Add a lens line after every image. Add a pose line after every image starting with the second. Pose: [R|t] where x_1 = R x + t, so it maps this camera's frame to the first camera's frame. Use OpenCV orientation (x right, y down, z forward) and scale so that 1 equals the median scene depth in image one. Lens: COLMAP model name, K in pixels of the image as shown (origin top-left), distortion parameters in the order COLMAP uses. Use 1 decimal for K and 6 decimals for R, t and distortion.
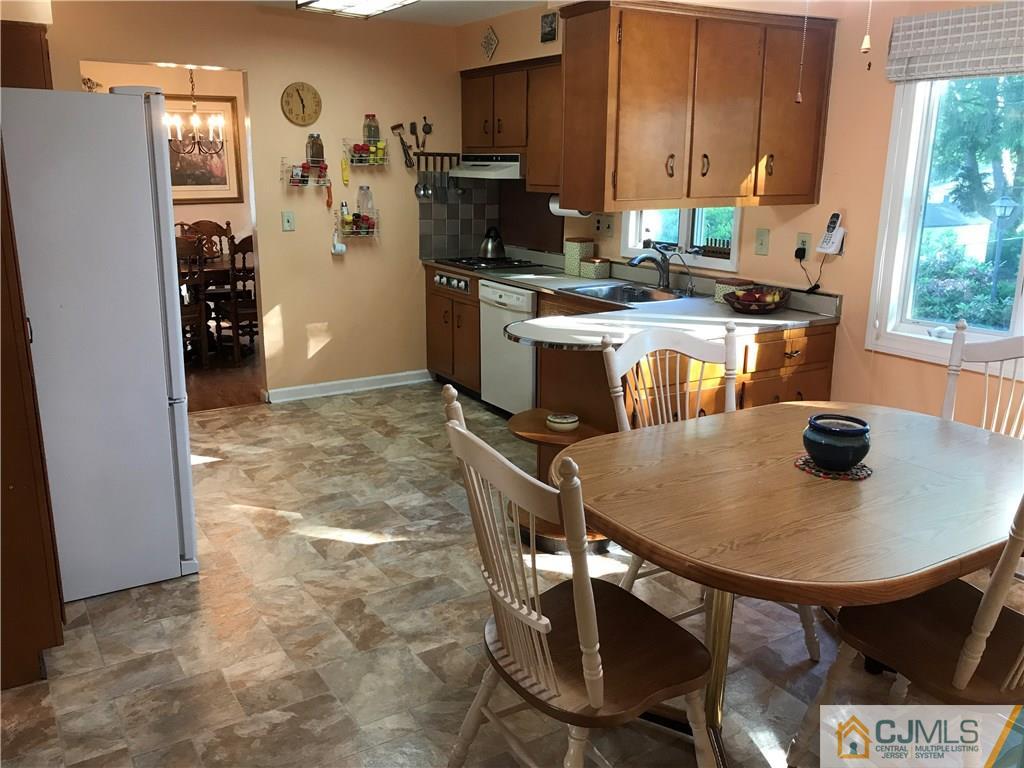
lens RADIAL K [[858.4, 0, 507.7], [0, 858.4, 387.2], [0, 0, 1]] dist [0.029046, 0.019093]
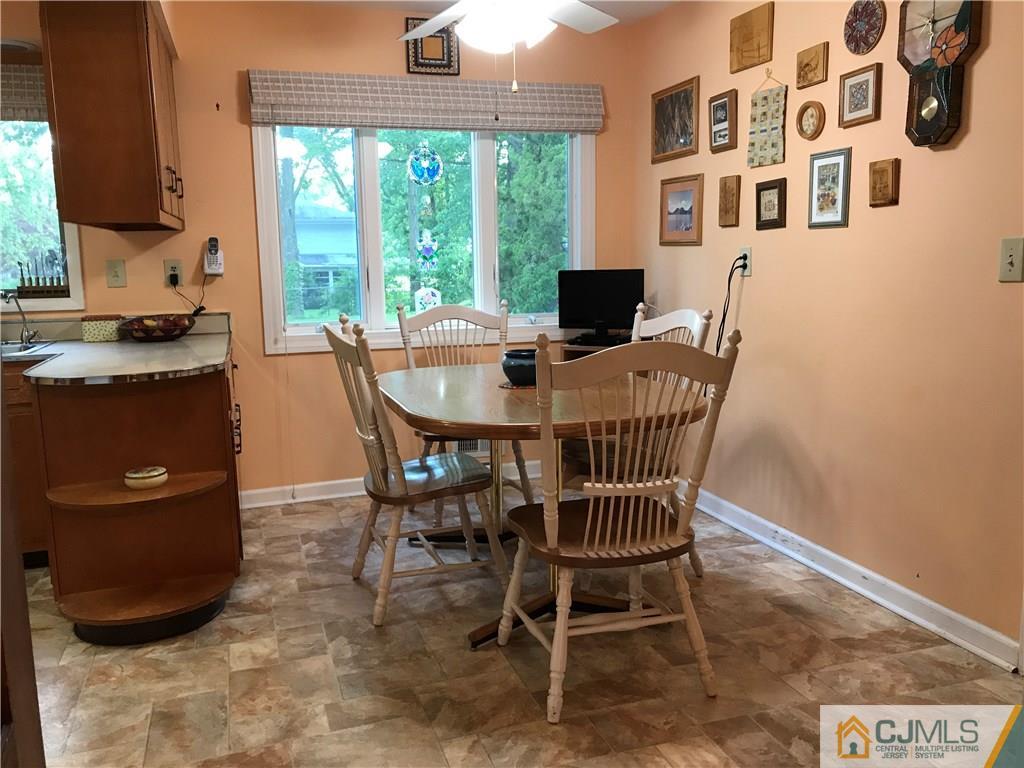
lens RADIAL K [[858.4, 0, 506.9], [0, 858.4, 380.8], [0, 0, 1]] dist [0.029046, 0.019093]
pose [[0.243085, -0.158085, 0.957036, -0.611179], [0.279614, 0.956170, 0.086920, -0.021897], [-0.928830, 0.246472, 0.276634, 0.419529]]
